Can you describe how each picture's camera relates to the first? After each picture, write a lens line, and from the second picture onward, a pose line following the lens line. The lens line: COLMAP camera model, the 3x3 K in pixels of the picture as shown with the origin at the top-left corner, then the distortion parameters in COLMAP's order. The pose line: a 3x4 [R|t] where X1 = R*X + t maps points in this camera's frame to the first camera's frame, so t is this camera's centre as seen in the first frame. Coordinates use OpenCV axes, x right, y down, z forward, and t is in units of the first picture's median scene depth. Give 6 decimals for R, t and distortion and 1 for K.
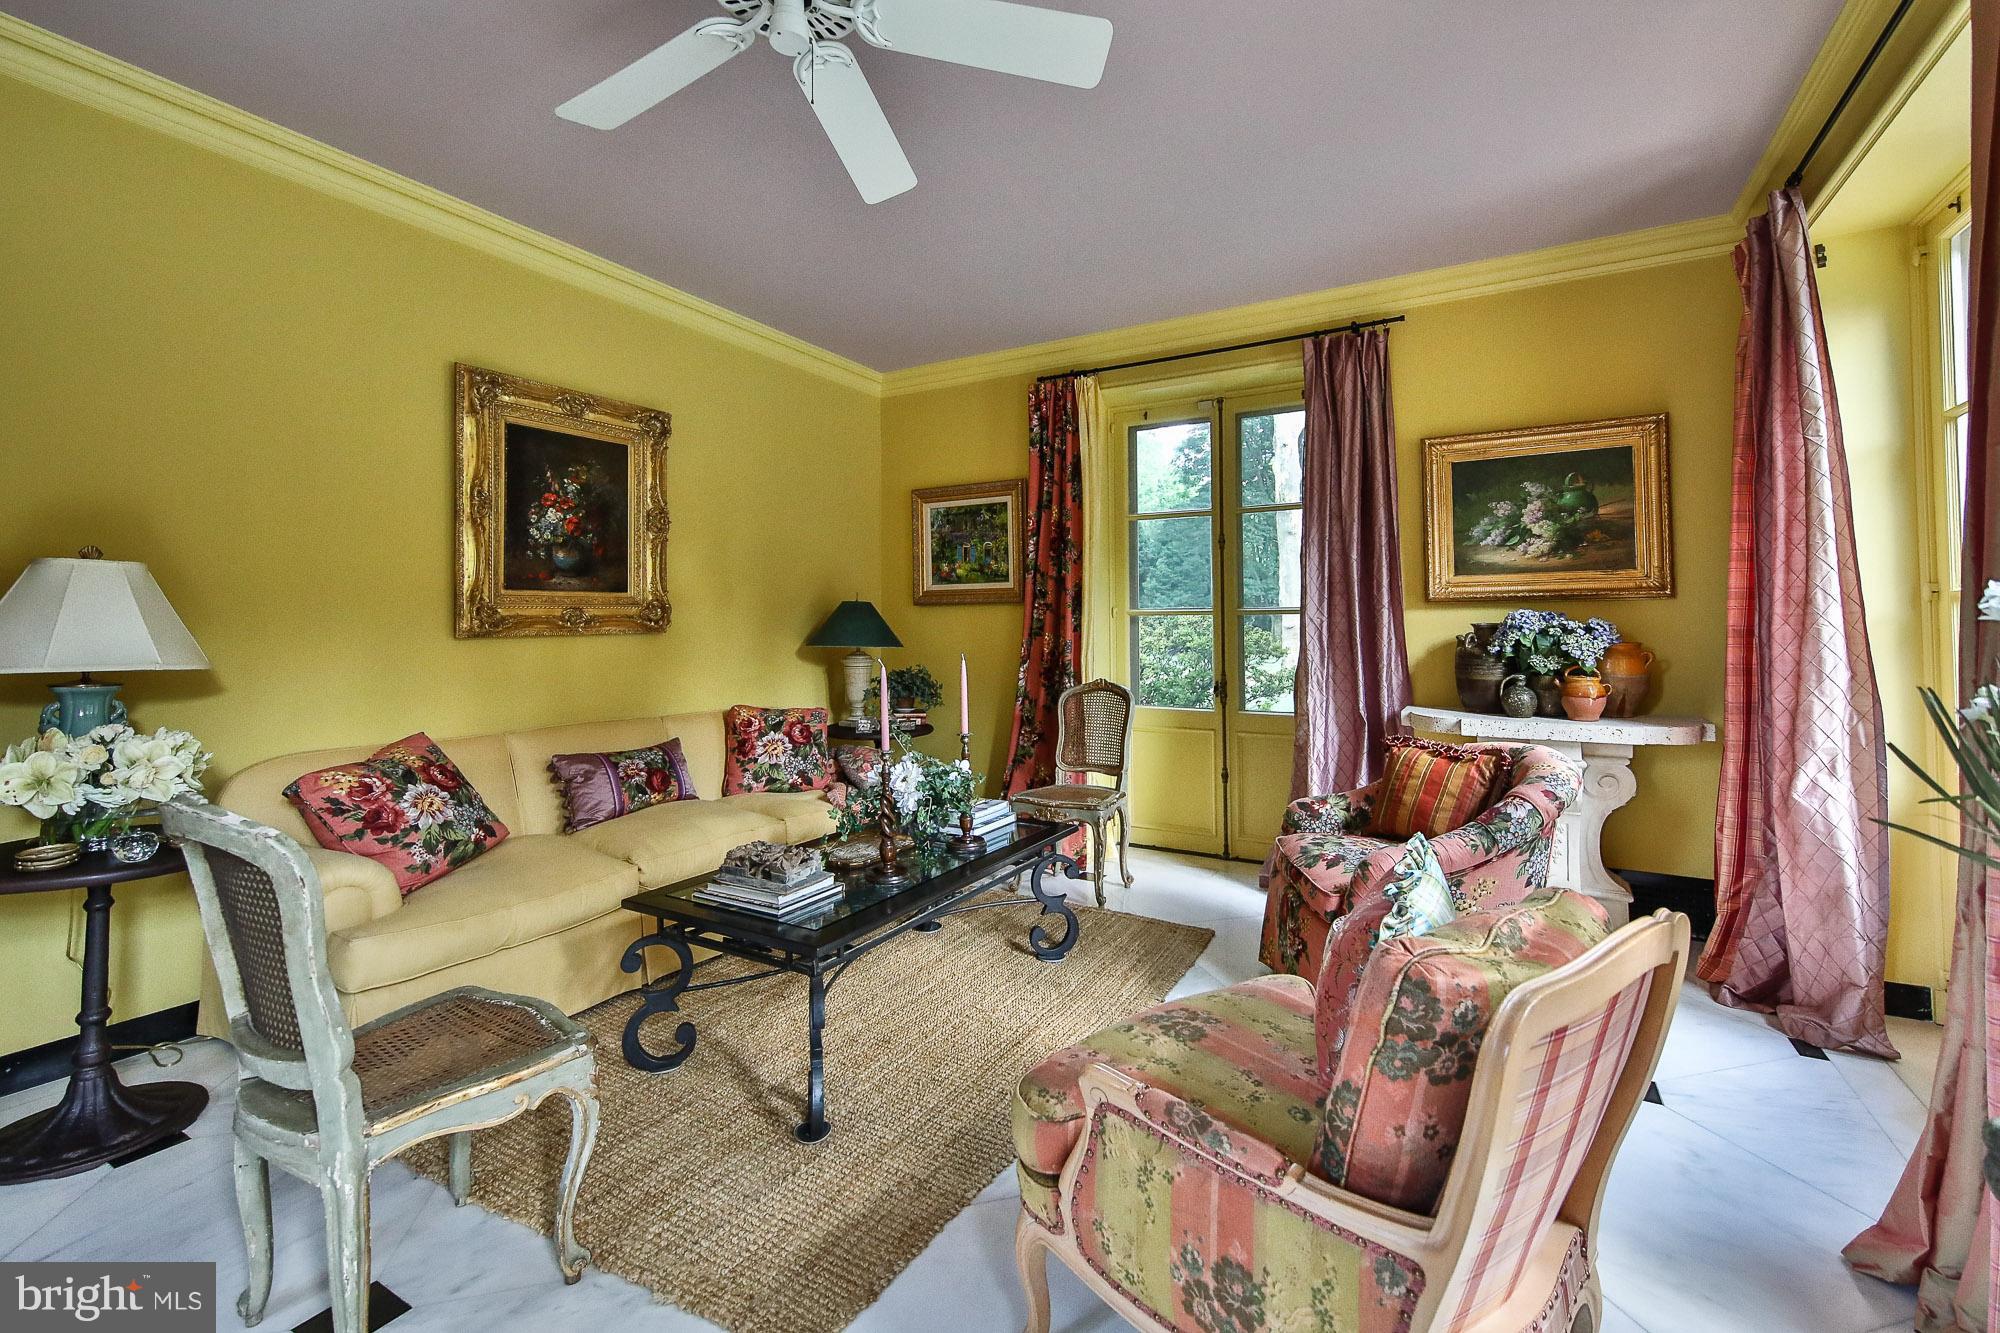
lens RADIAL K [[846.7, 0, 1006.5], [0, 846.7, 606.2], [0, 0, 1]] dist [0.008763, 0.000051]
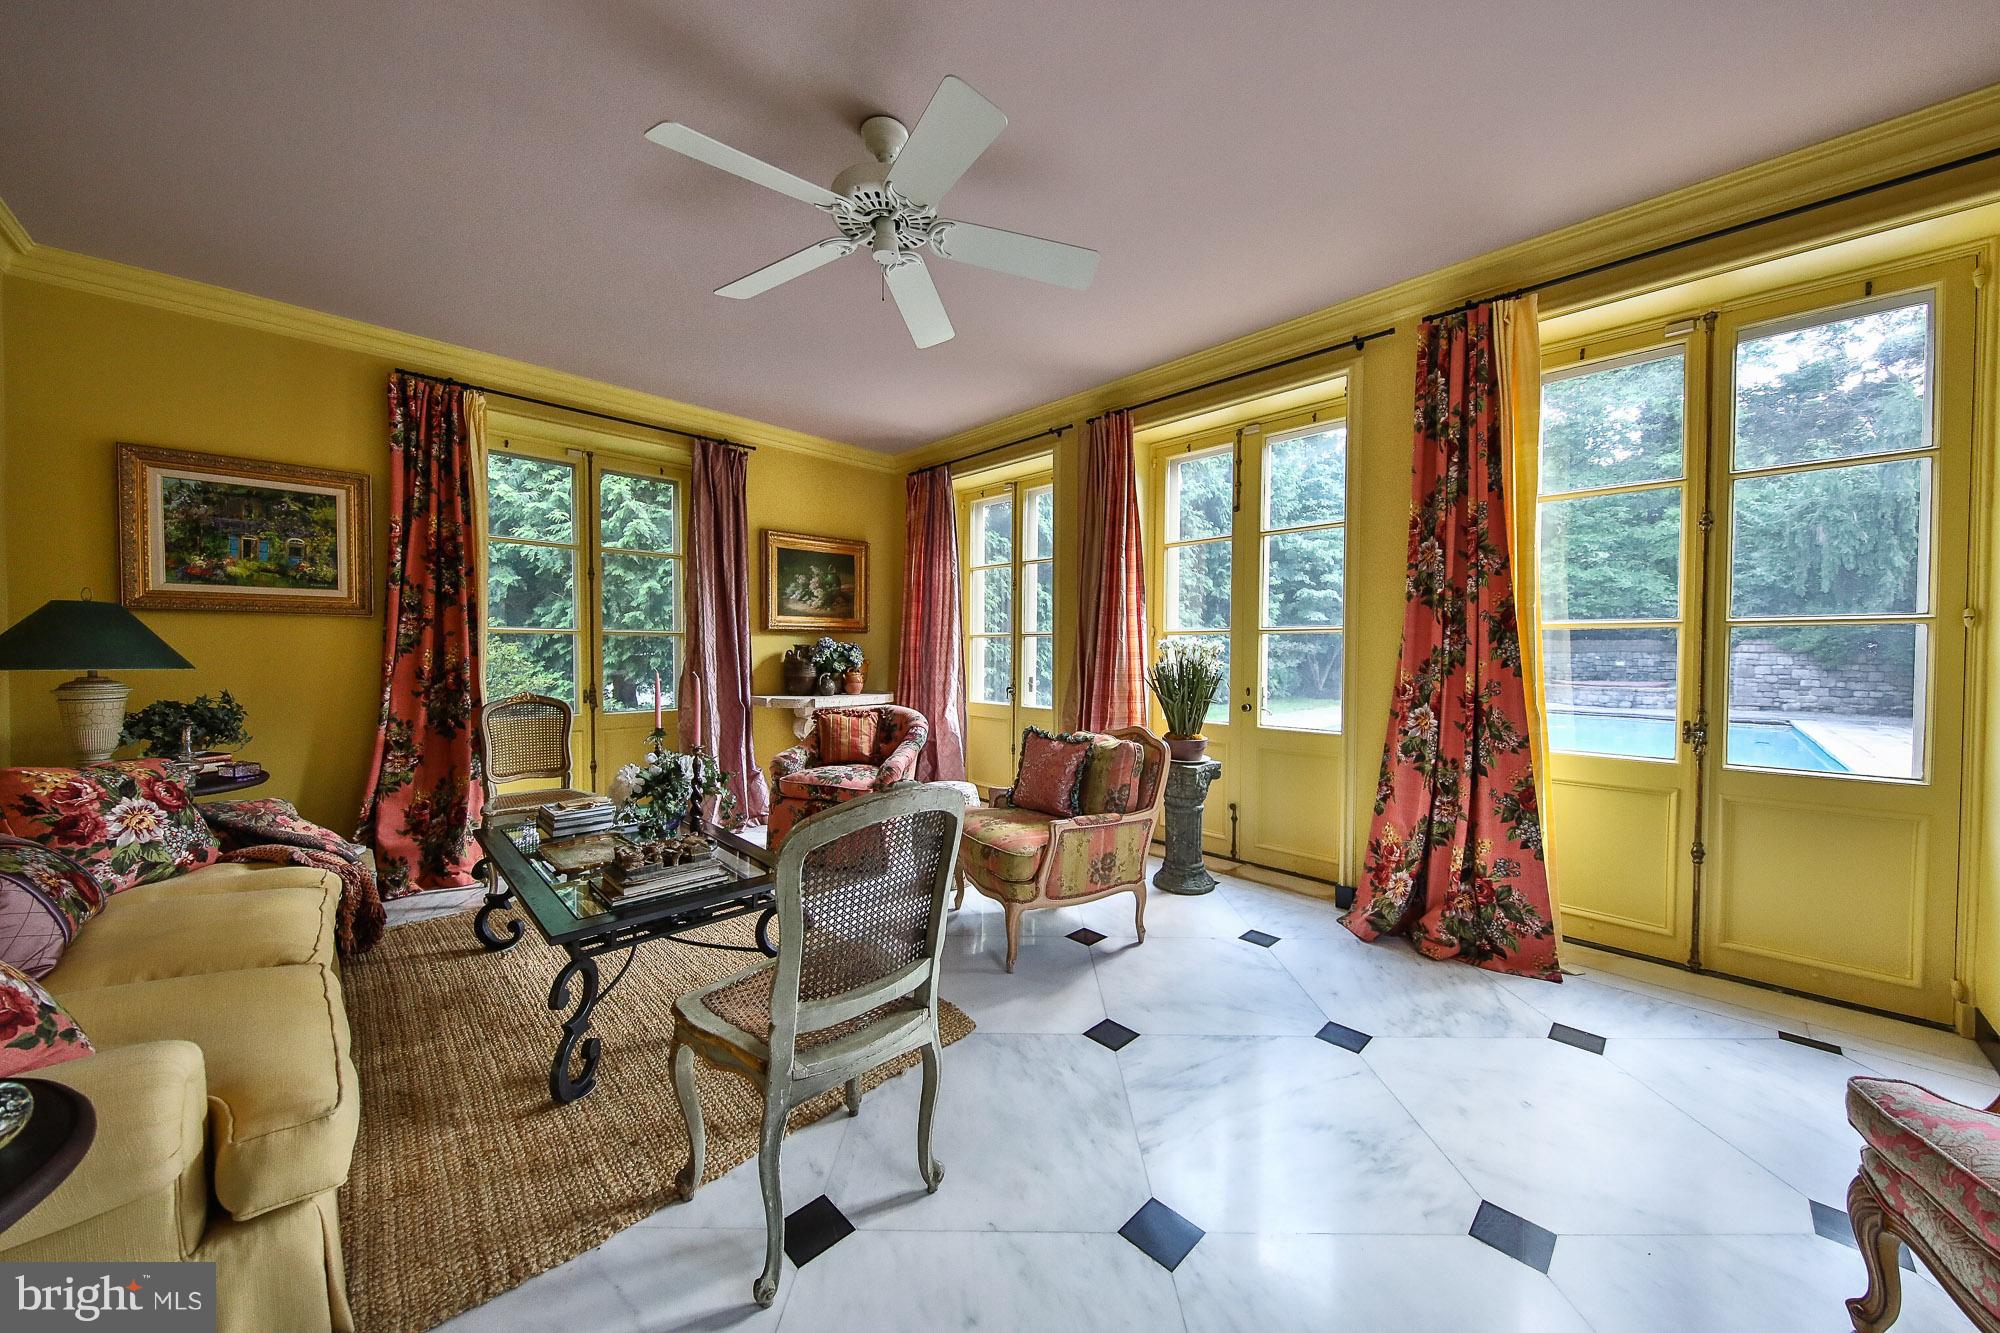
lens RADIAL K [[687.5, 0, 998.6], [0, 687.5, 666.6], [0, 0, 1]] dist [-0.001012, -0.000112]
pose [[0.268082, -0.020128, 0.963186, -0.587996], [-0.028843, 0.999166, 0.028908, 0.011104], [-0.962964, -0.035531, 0.267278, 0.199078]]
